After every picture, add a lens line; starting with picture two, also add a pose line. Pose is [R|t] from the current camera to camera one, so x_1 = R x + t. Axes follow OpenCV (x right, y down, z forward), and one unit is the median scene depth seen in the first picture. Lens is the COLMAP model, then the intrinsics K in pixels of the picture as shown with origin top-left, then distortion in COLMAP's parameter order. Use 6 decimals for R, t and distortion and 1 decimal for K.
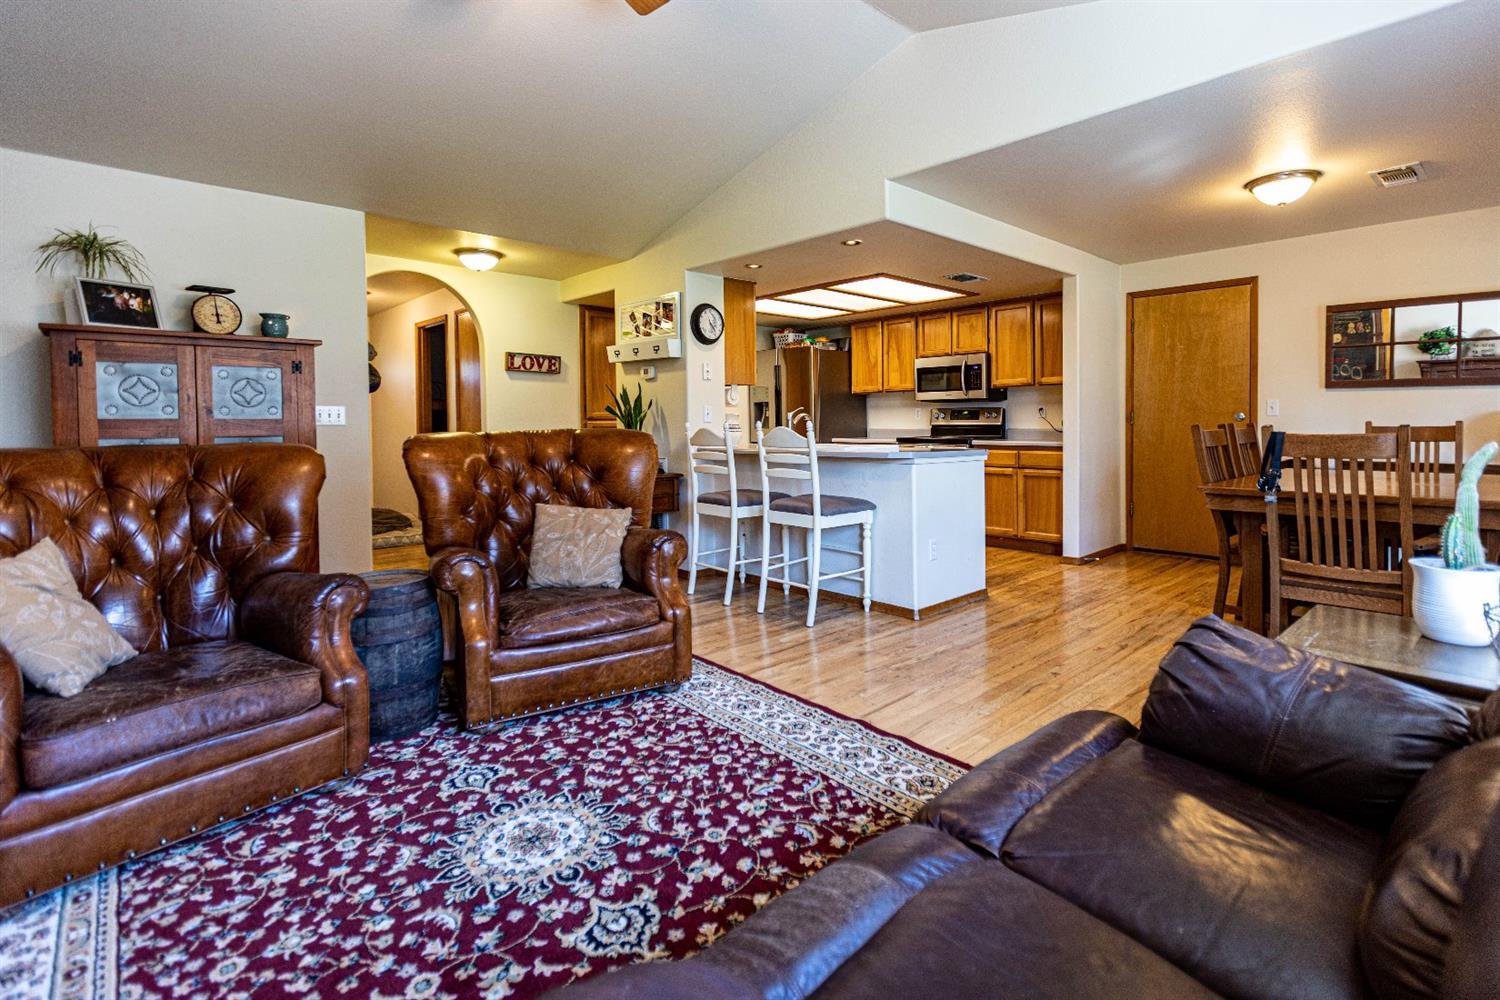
lens RADIAL K [[706.9, 0, 748.6], [0, 706.9, 491.9], [0, 0, 1]] dist [0.002187, 0.000690]
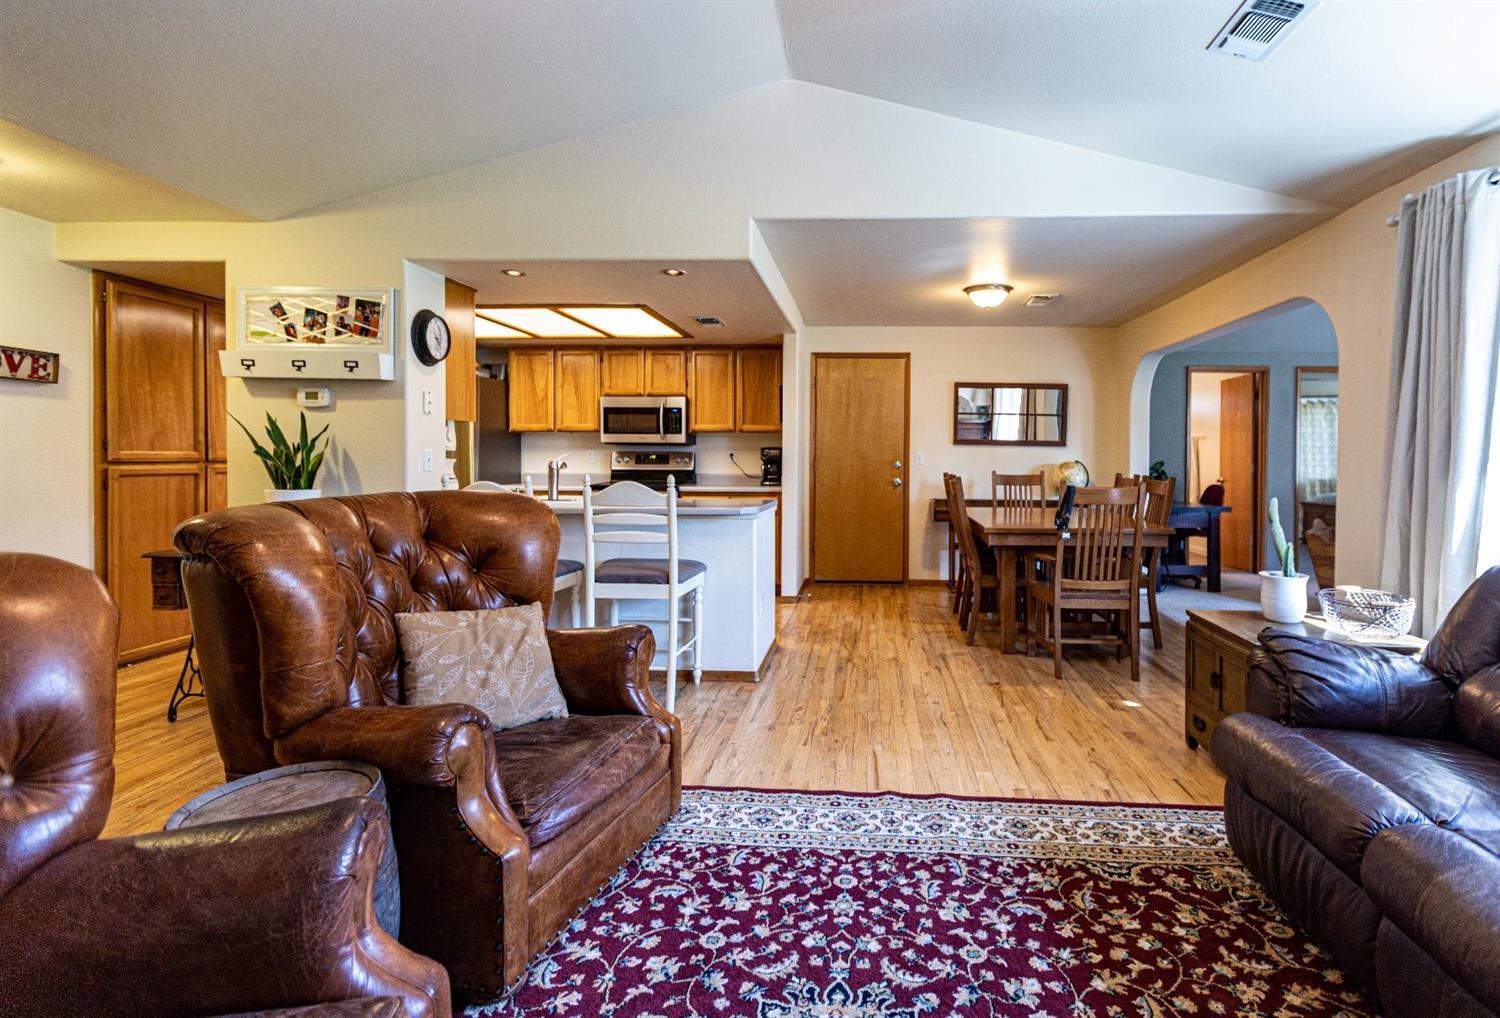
lens RADIAL K [[773.4, 0, 754.7], [0, 773.4, 514.8], [0, 0, 1]] dist [0.003628, 0.001315]
pose [[0.716036, -0.046740, 0.696497, -0.457716], [0.058643, 0.998256, 0.006702, -0.047929], [-0.695596, 0.036046, 0.717528, 0.236054]]
